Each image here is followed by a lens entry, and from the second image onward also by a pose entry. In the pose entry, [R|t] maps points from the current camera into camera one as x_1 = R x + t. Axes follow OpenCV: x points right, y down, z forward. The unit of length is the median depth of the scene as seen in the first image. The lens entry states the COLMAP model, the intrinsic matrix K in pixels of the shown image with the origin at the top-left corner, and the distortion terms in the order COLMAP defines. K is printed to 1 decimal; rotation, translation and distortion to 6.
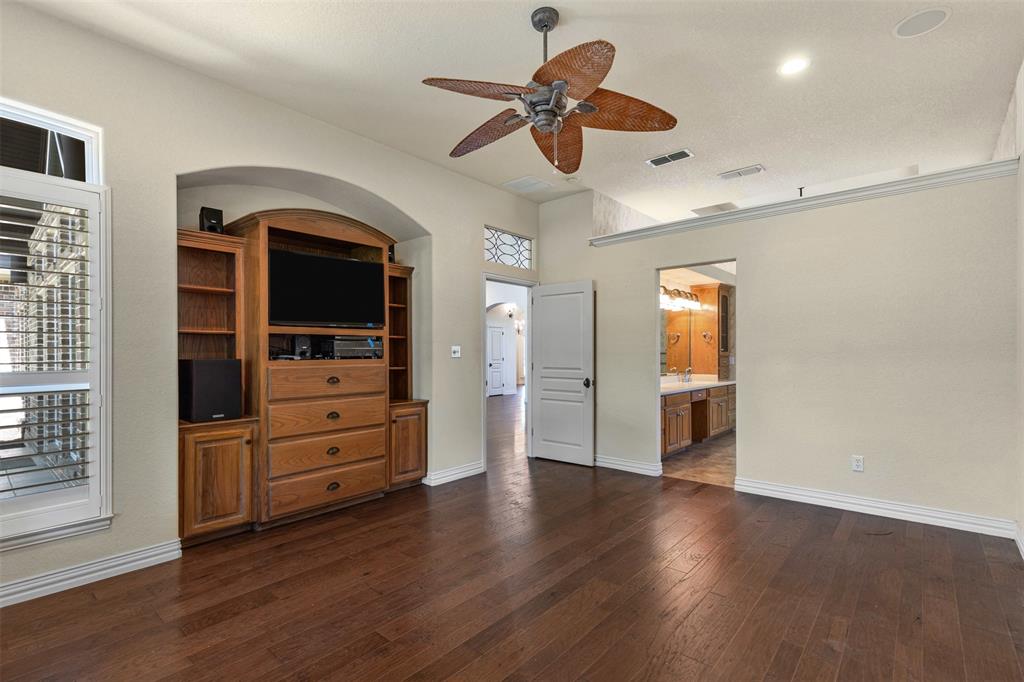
lens RADIAL K [[464.4, 0, 516.7], [0, 464.4, 346.5], [0, 0, 1]] dist [0.015840, -0.000074]
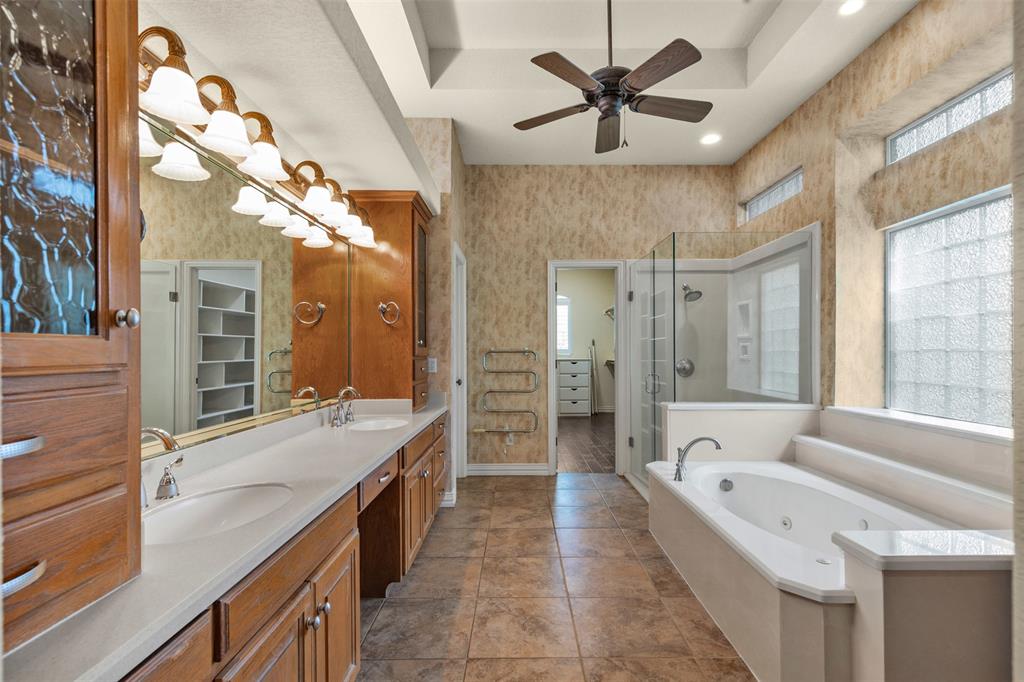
lens RADIAL K [[464.4, 0, 517.6], [0, 464.4, 348.3], [0, 0, 1]] dist [0.015840, -0.000074]
pose [[0.758319, -0.002613, 0.651879, 0.219463], [0.004100, 0.999991, -0.000760, 0.014436], [-0.651871, 0.003249, 0.758323, 0.598963]]
